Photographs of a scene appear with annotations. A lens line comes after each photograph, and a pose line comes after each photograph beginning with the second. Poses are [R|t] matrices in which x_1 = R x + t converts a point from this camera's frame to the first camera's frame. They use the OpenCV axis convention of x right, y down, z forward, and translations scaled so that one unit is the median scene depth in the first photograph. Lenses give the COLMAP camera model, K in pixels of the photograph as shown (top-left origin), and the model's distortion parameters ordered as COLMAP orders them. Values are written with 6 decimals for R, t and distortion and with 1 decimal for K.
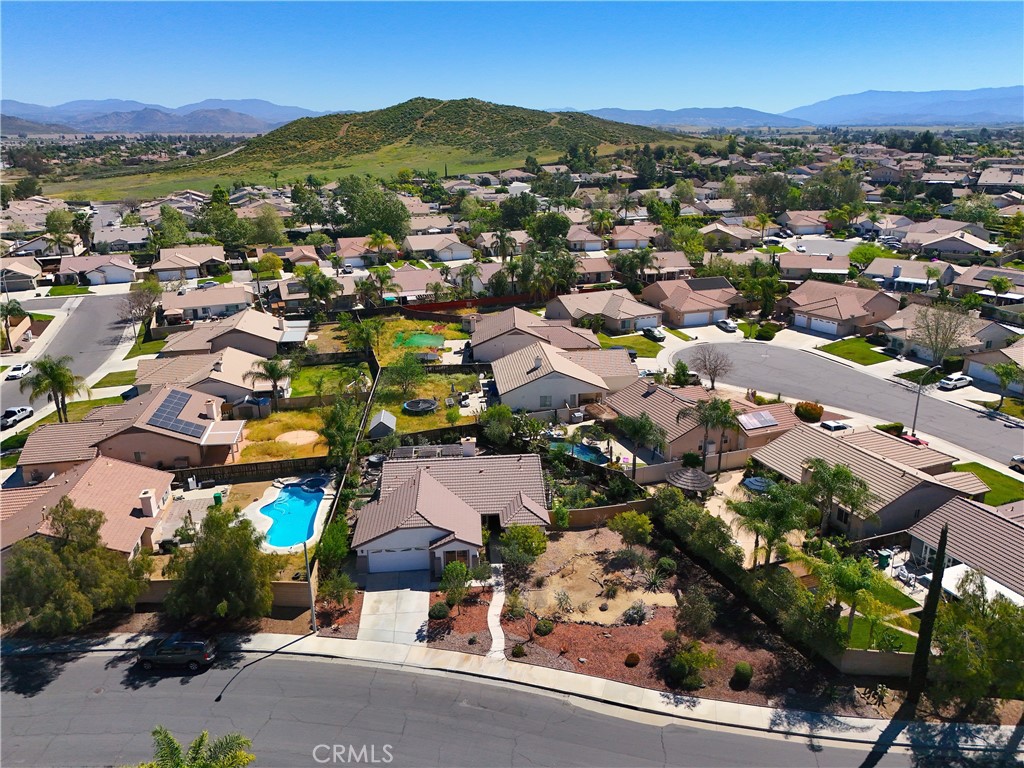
lens RADIAL K [[754.9, 0, 512.0], [0, 754.9, 384.0], [0, 0, 1]] dist [0.067694, -0.056094]
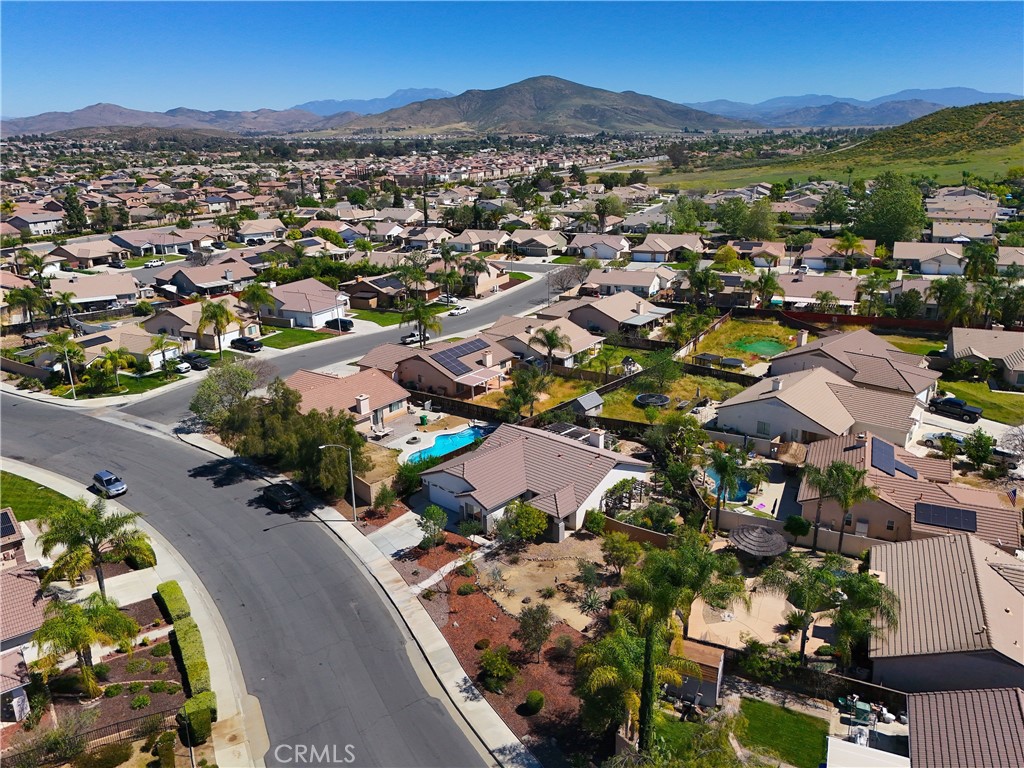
lens RADIAL K [[754.9, 0, 512.0], [0, 754.9, 384.0], [0, 0, 1]] dist [0.067694, -0.056094]
pose [[0.692845, 0.225868, -0.684799, 0.745016], [-0.220227, 0.970582, 0.097314, -0.084112], [0.686634, 0.083388, 0.722205, 0.226563]]
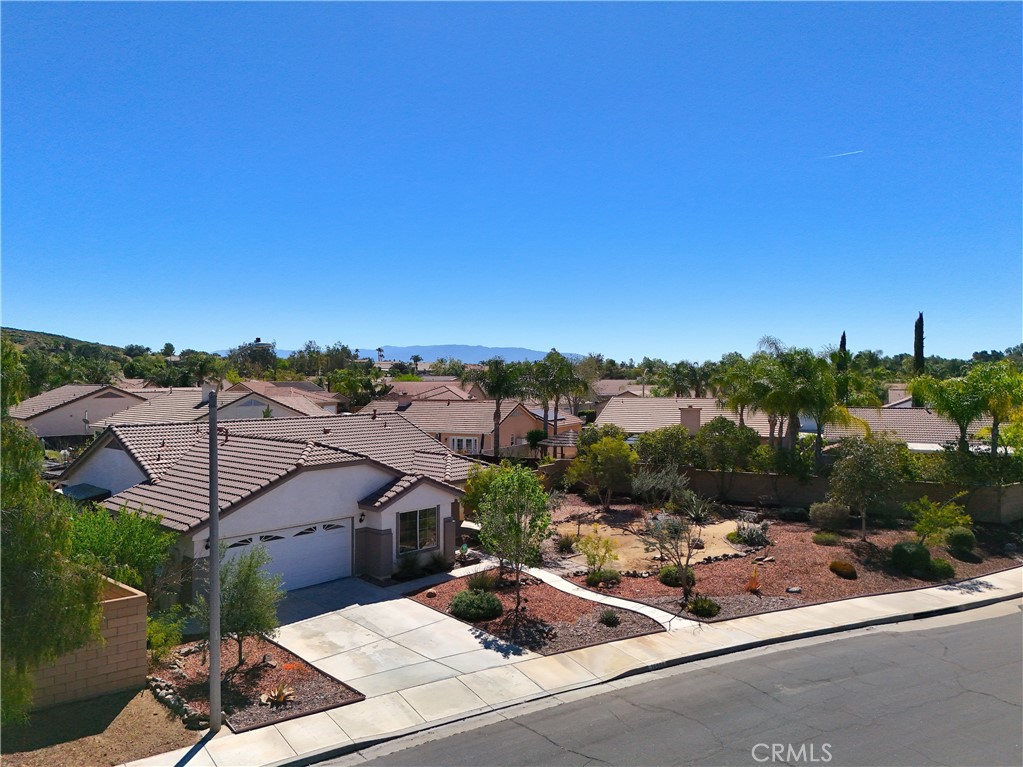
lens RADIAL K [[754.2, 0, 511.5], [0, 754.2, 383.5], [0, 0, 1]] dist [0.067694, -0.056094]
pose [[0.733395, 0.008892, 0.679744, -0.372302], [0.205021, 0.950463, -0.233637, 0.285037], [-0.648150, 0.310710, 0.695242, 0.660691]]
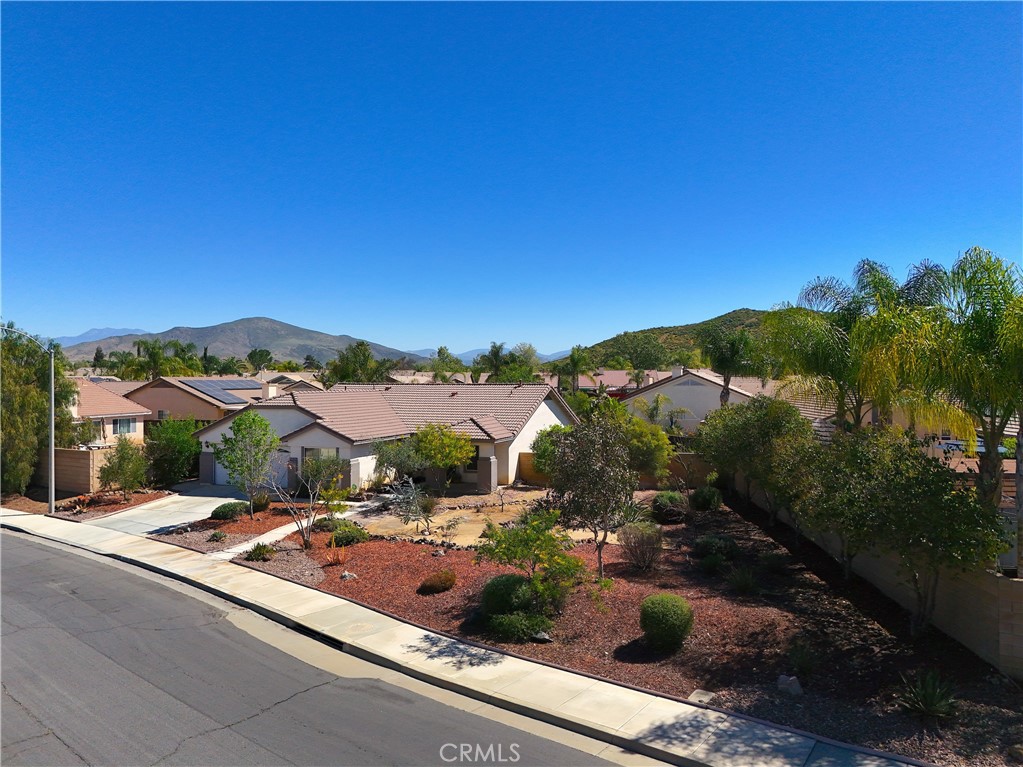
lens RADIAL K [[754.2, 0, 511.5], [0, 754.2, 383.5], [0, 0, 1]] dist [0.067694, -0.056094]
pose [[0.903640, 0.019379, -0.427855, 0.337538], [-0.148699, 0.951030, -0.270981, 0.332247], [0.401651, 0.308491, 0.862270, 0.570153]]
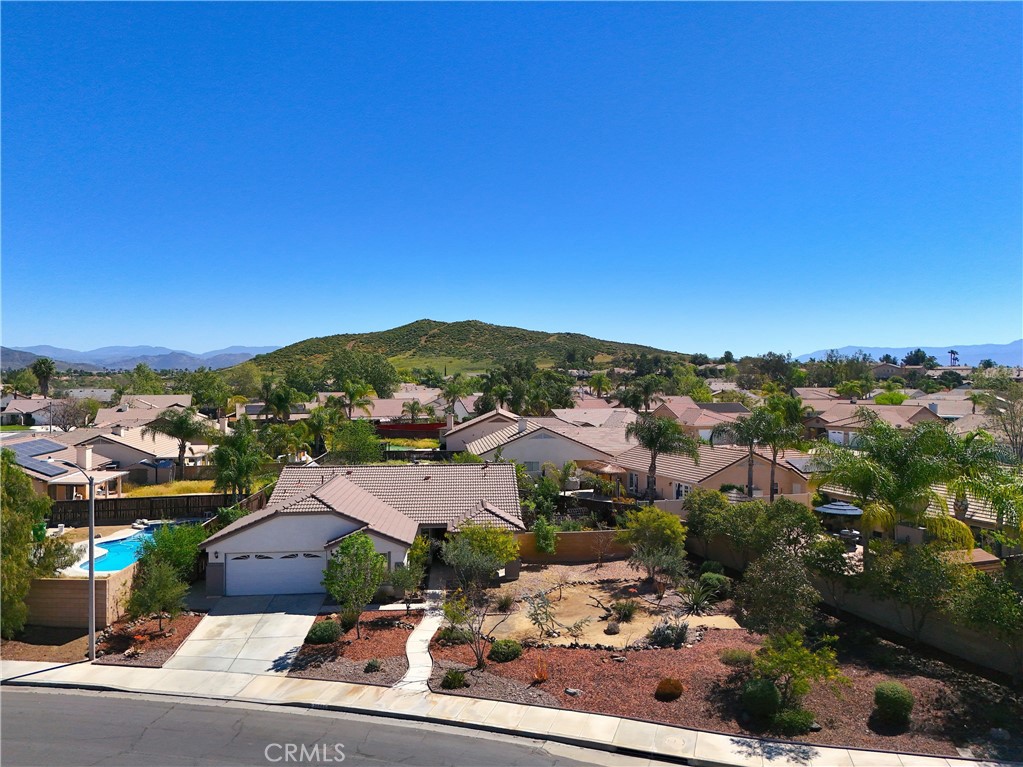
lens RADIAL K [[754.2, 0, 511.5], [0, 754.2, 383.5], [0, 0, 1]] dist [0.067694, -0.056094]
pose [[0.999885, 0.014371, -0.004851, 0.045197], [-0.015167, 0.951148, -0.308362, 0.296568], [0.000183, 0.308400, 0.951257, 0.400244]]
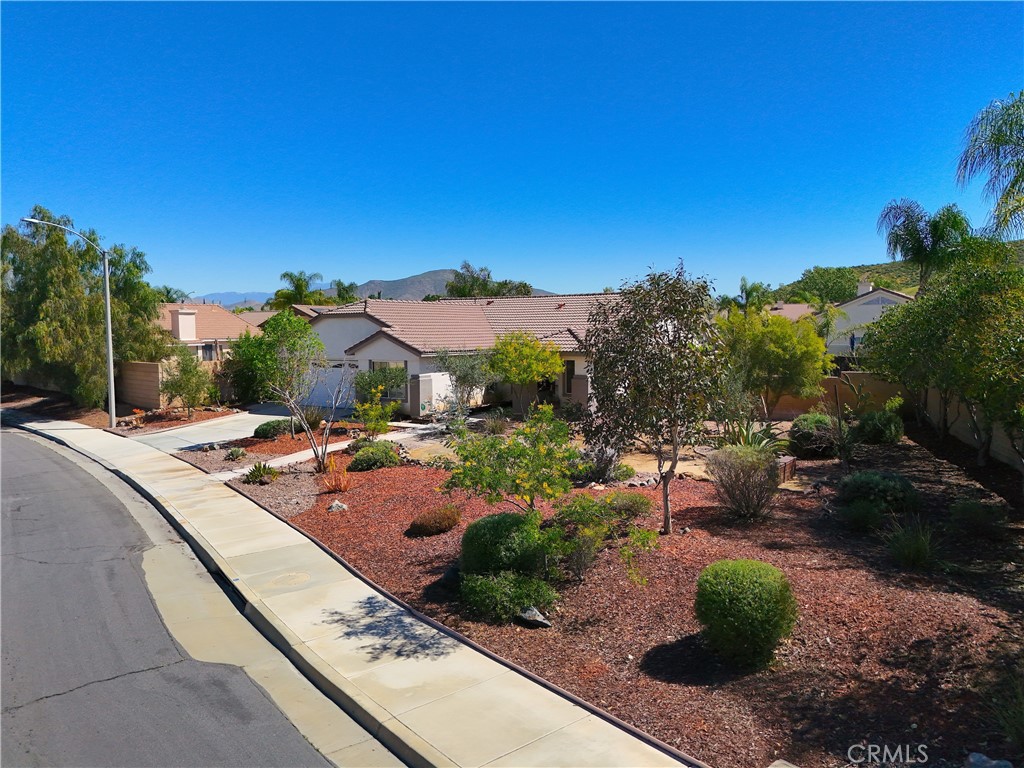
lens RADIAL K [[754.9, 0, 512.0], [0, 754.9, 384.0], [0, 0, 1]] dist [0.067694, -0.056094]
pose [[0.780830, 0.057226, -0.622117, 0.326406], [-0.201217, 0.965769, -0.163715, 0.321218], [0.591452, 0.253014, 0.765616, 0.714636]]
